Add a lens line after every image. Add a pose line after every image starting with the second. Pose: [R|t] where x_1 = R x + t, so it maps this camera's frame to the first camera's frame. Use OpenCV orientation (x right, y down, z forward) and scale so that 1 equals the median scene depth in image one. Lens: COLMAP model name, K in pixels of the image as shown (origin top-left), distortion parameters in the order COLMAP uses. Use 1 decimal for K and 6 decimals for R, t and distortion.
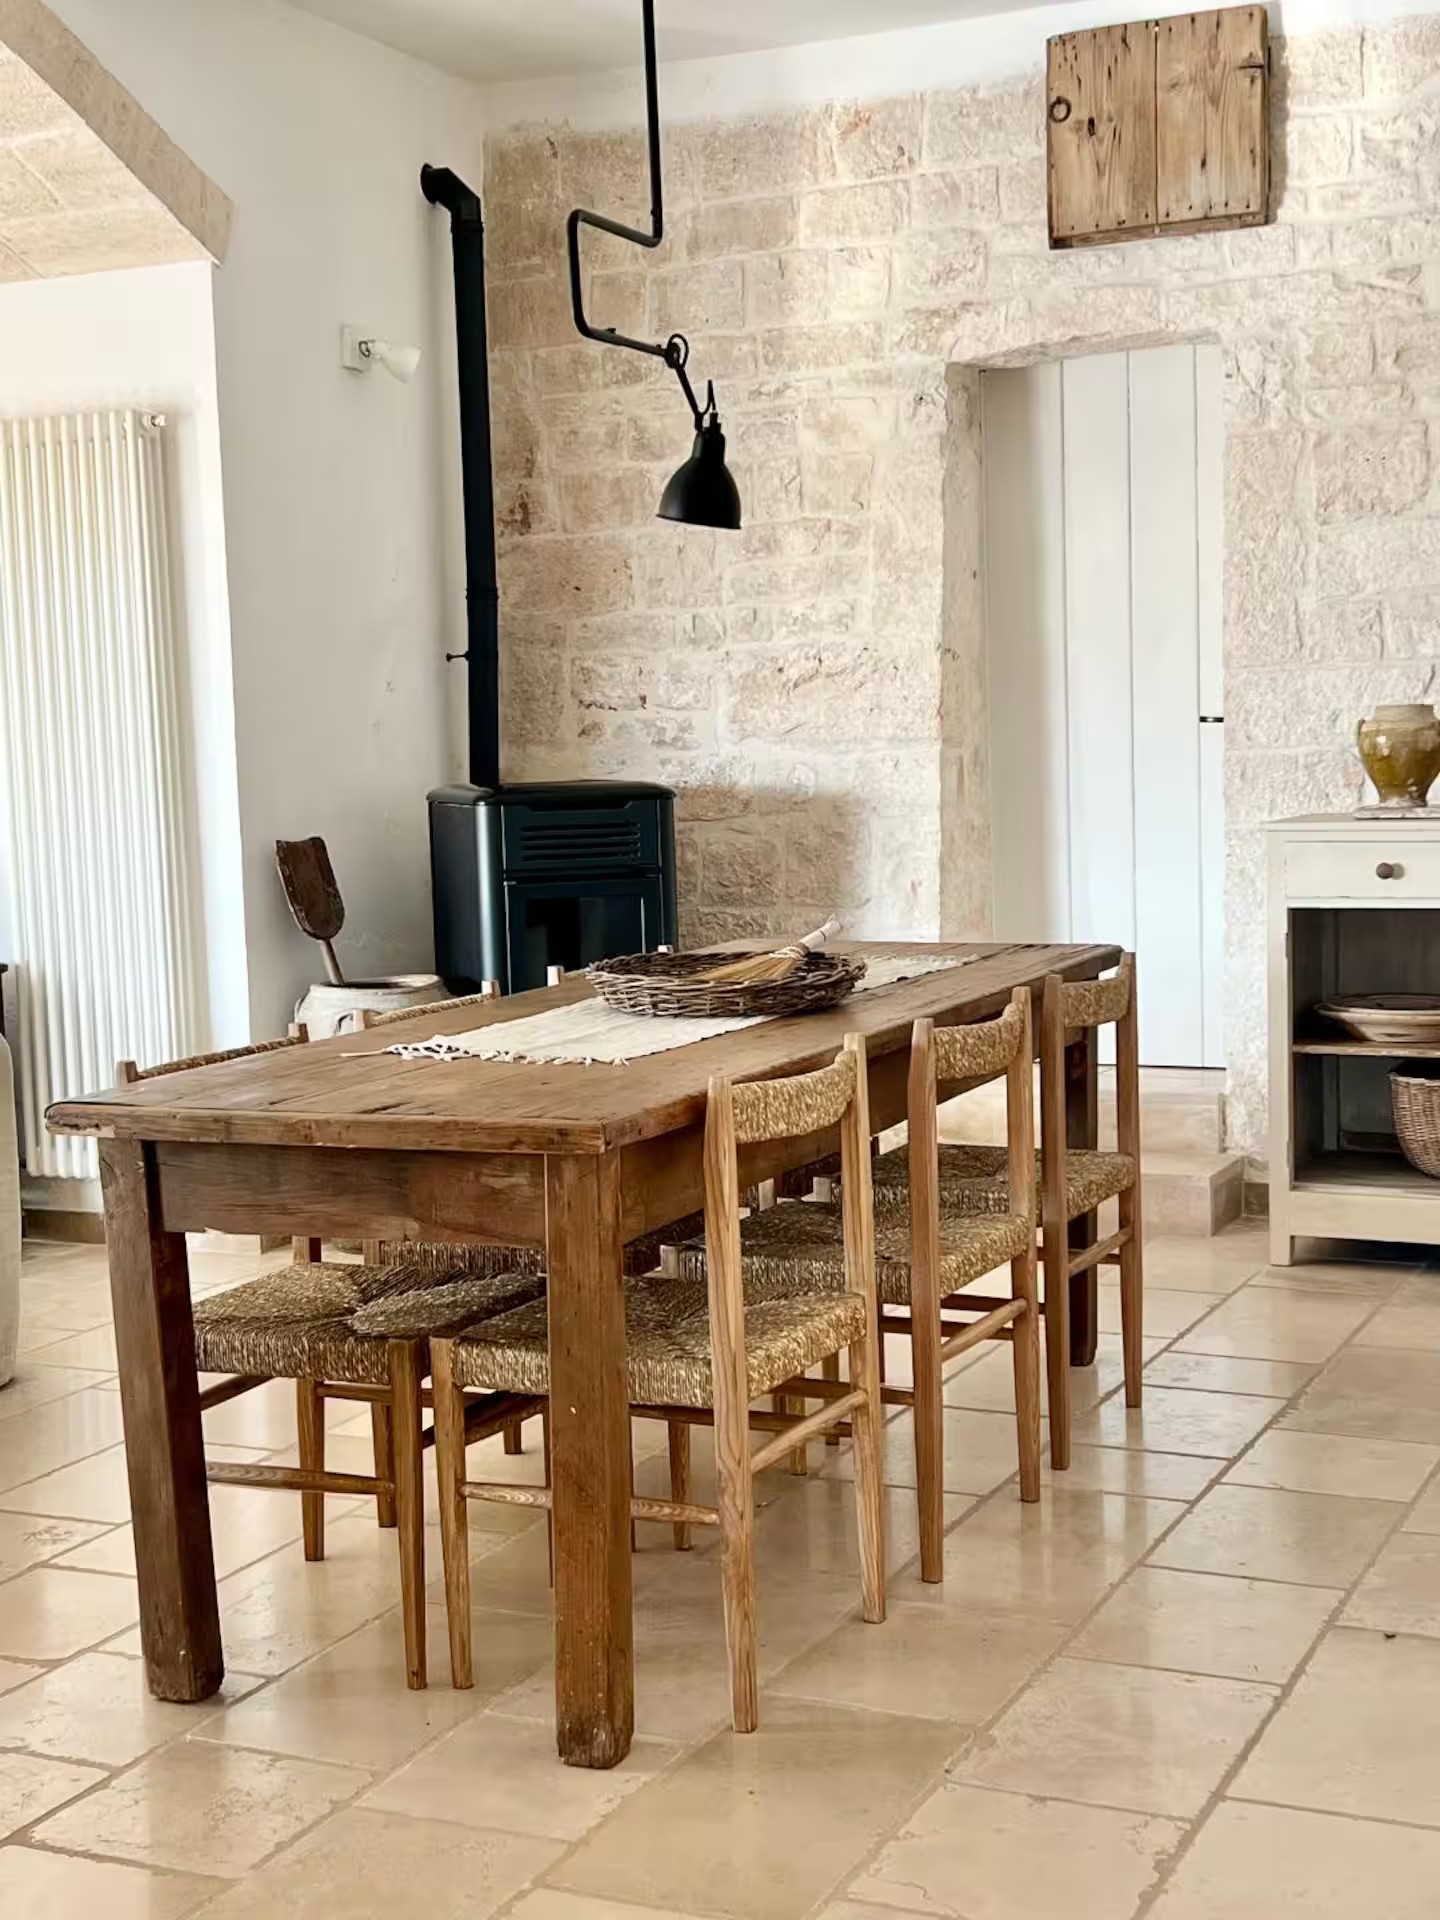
lens RADIAL K [[2603.6, 0, 720.0], [0, 2603.6, 960.0], [0, 0, 1]] dist [0.101361, 0.018126]
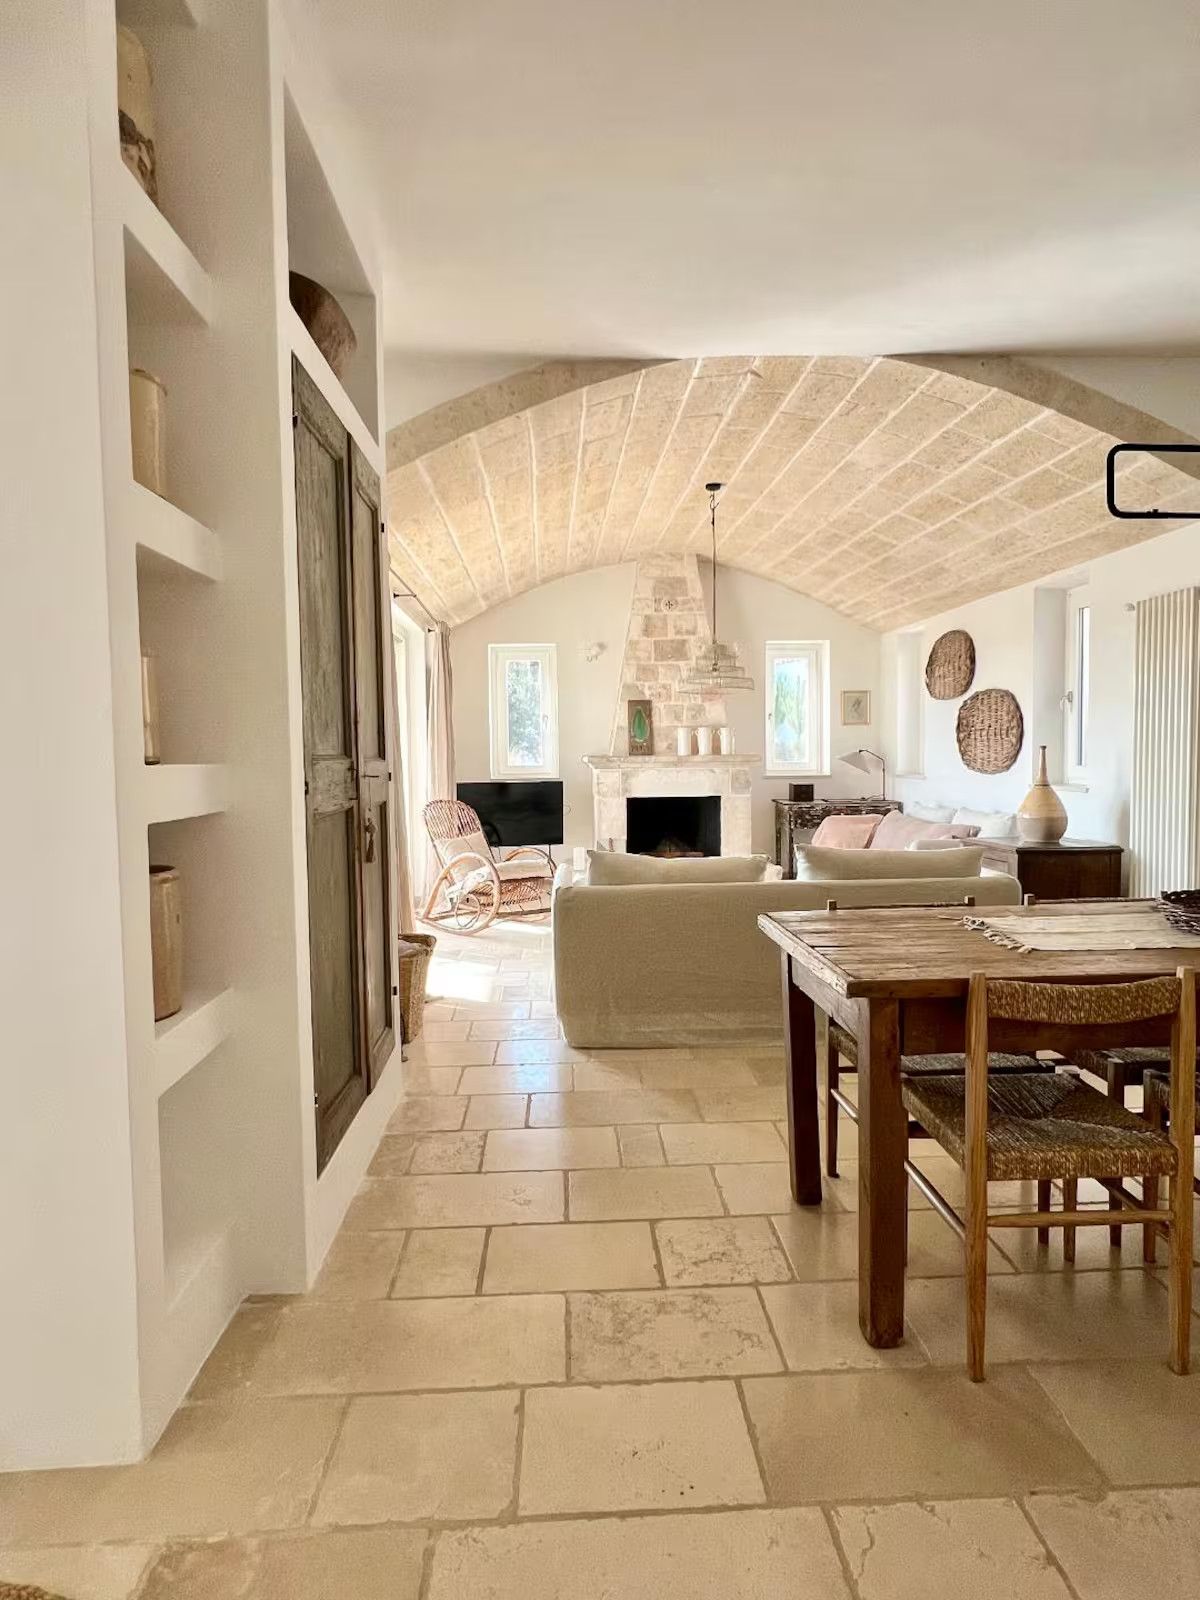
lens RADIAL K [[908.3, 0, 600.0], [0, 908.3, 800.0], [0, 0, 1]] dist [0.000853, -0.000786]
pose [[0.473071, 0.072732, -0.878017, 0.368916], [-0.088427, 0.995474, 0.034817, -0.058517], [0.876576, 0.061169, 0.477361, 0.524141]]
